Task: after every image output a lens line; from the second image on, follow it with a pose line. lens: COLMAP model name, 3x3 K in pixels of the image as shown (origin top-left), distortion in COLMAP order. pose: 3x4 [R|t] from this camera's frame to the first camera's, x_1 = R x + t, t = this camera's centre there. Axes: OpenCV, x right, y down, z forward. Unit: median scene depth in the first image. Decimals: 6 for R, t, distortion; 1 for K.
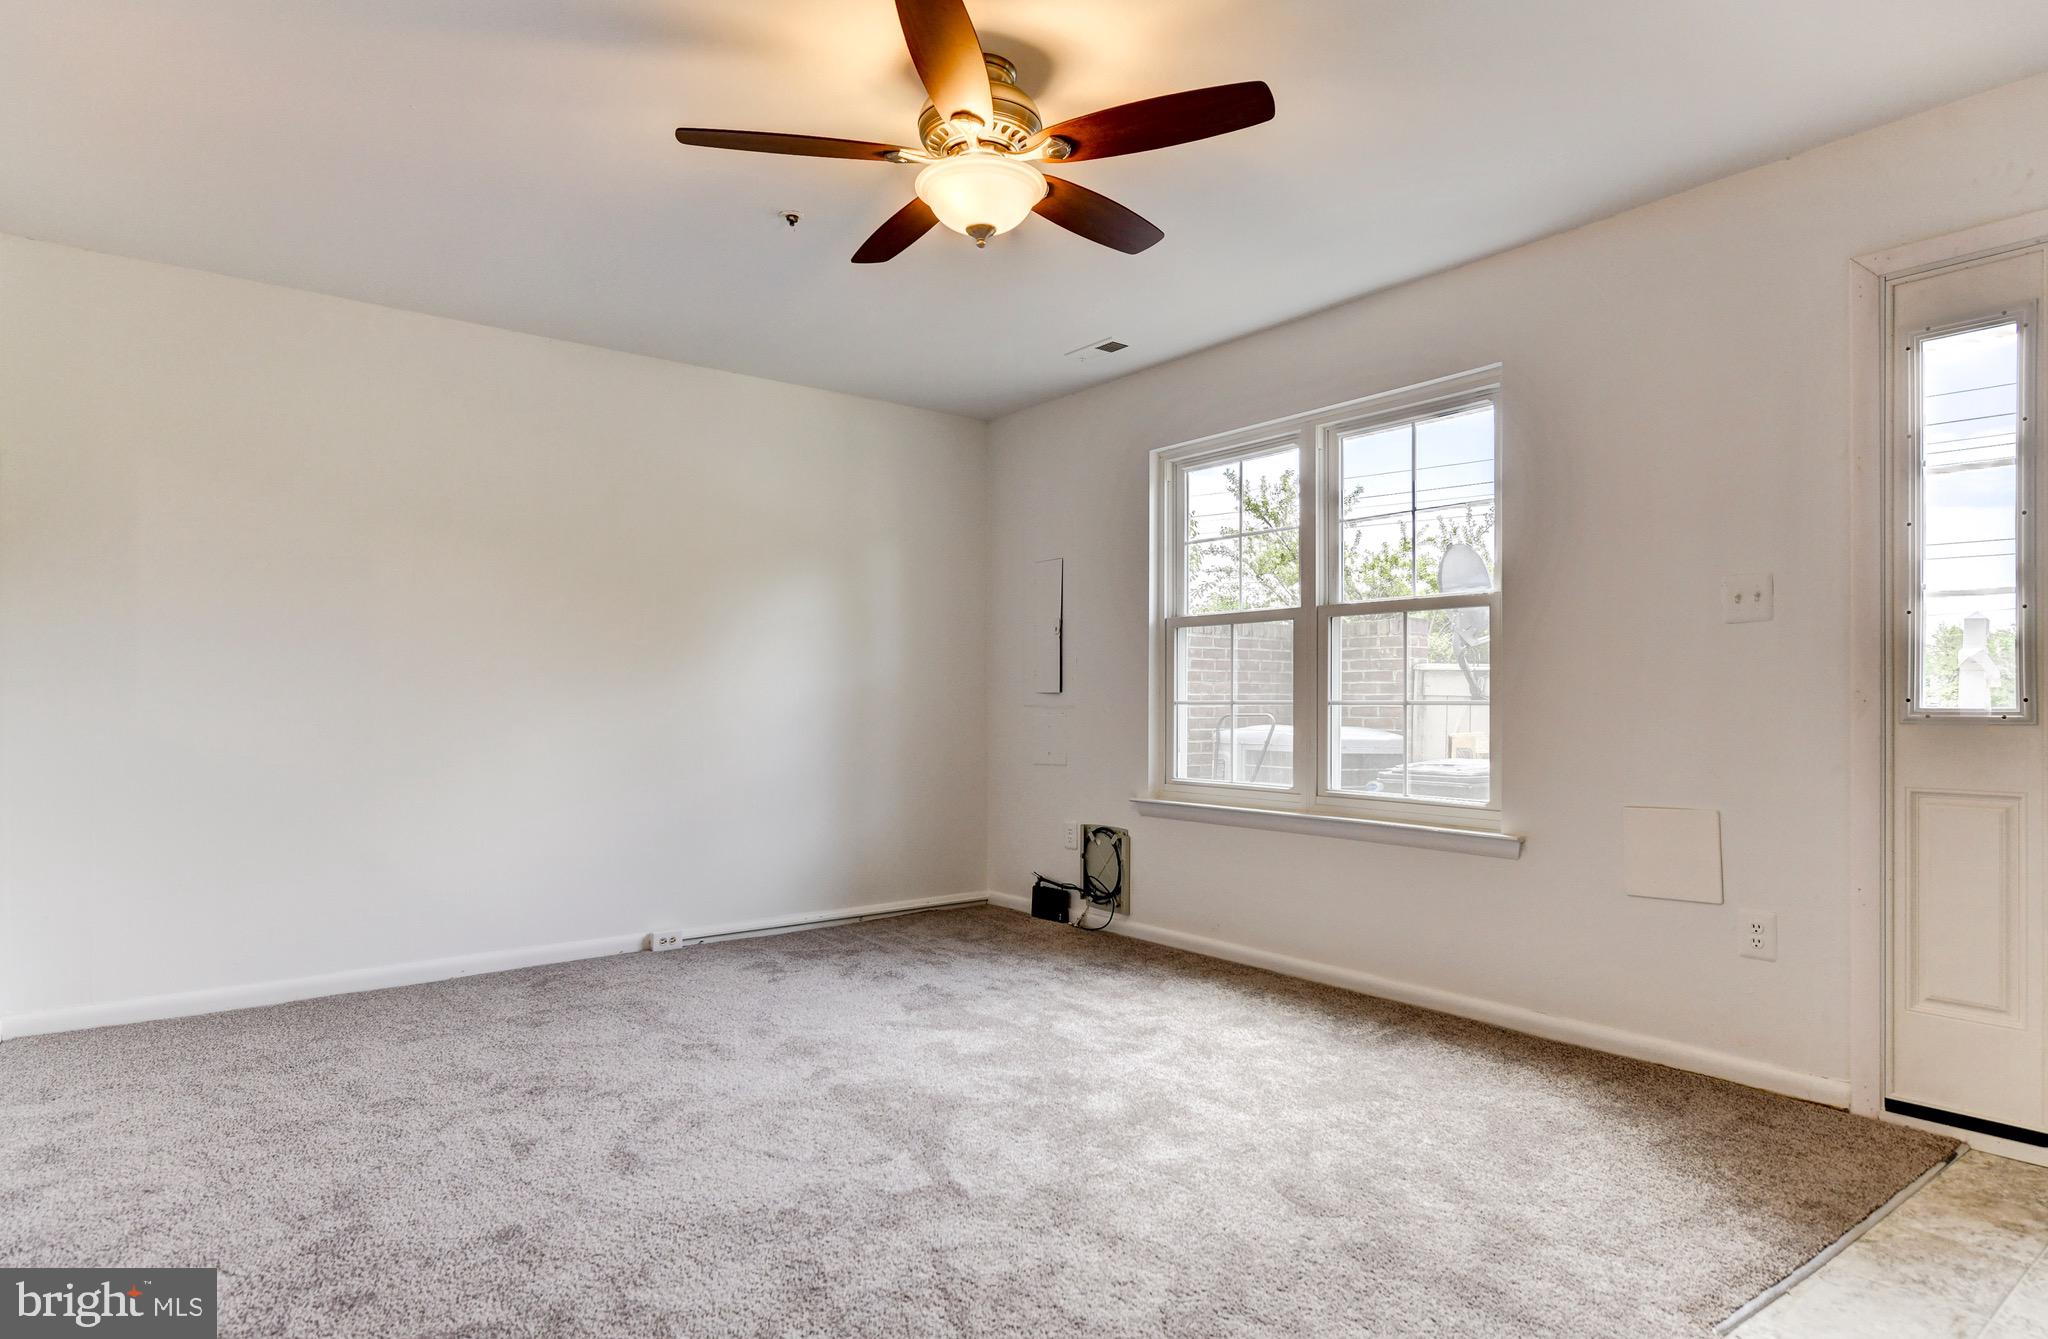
lens RADIAL K [[1139.9, 0, 1046.2], [0, 1139.9, 705.6], [0, 0, 1]] dist [0.013376, -0.004031]
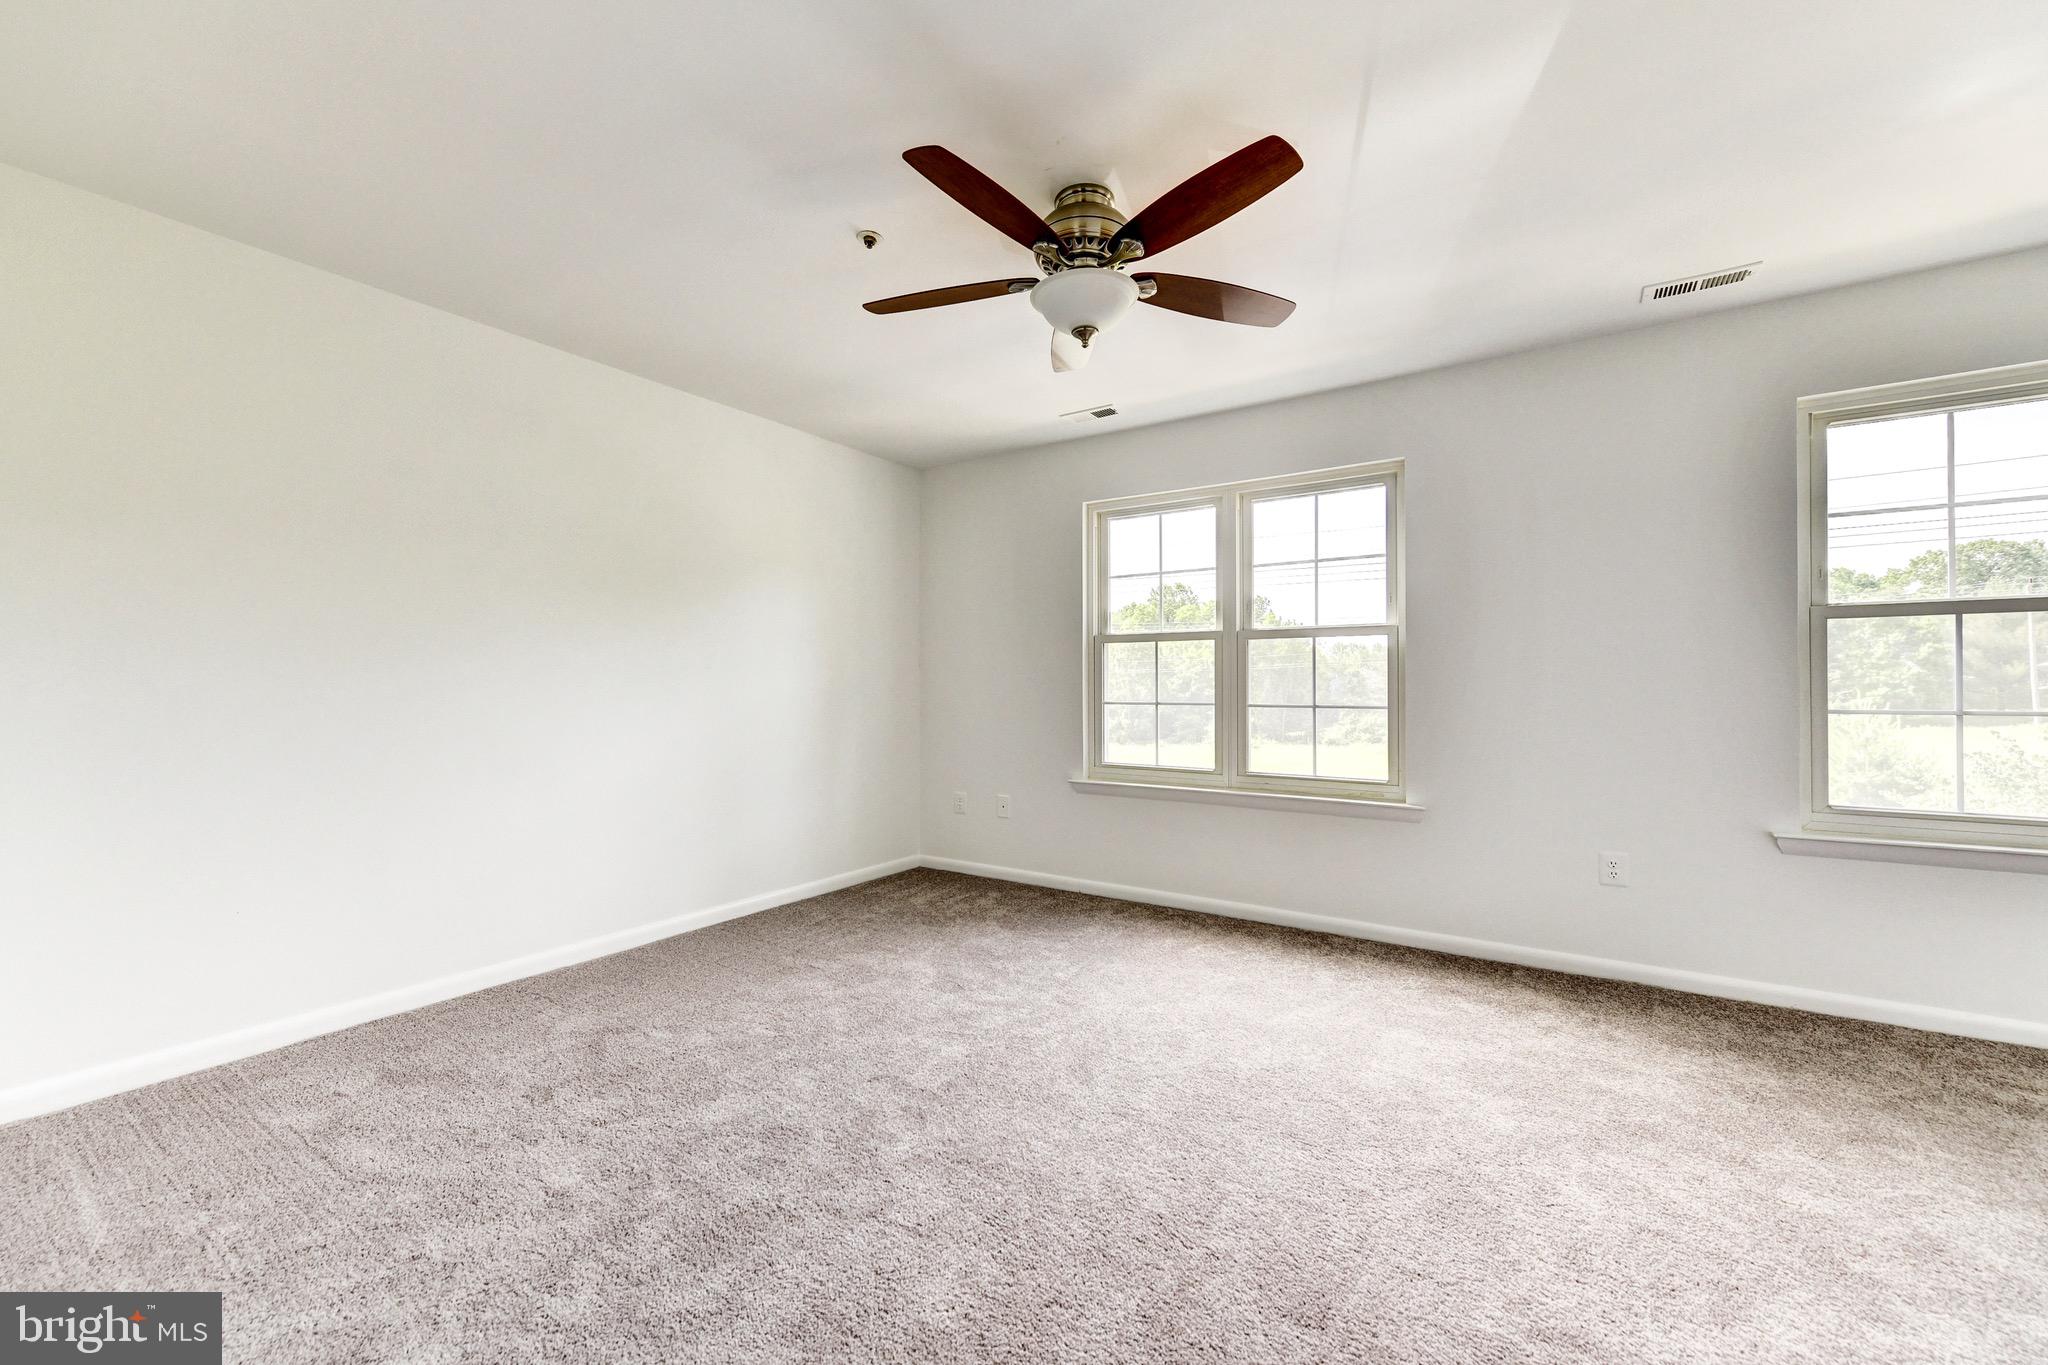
lens RADIAL K [[771.0, 0, 1155.1], [0, 771.0, 716.0], [0, 0, 1]] dist [-0.015211, 0.000082]
pose [[0.925341, -0.001005, 0.379135, -0.182226], [-0.004629, 0.999892, 0.013948, -0.000844], [-0.379109, -0.014662, 0.925236, 0.217658]]
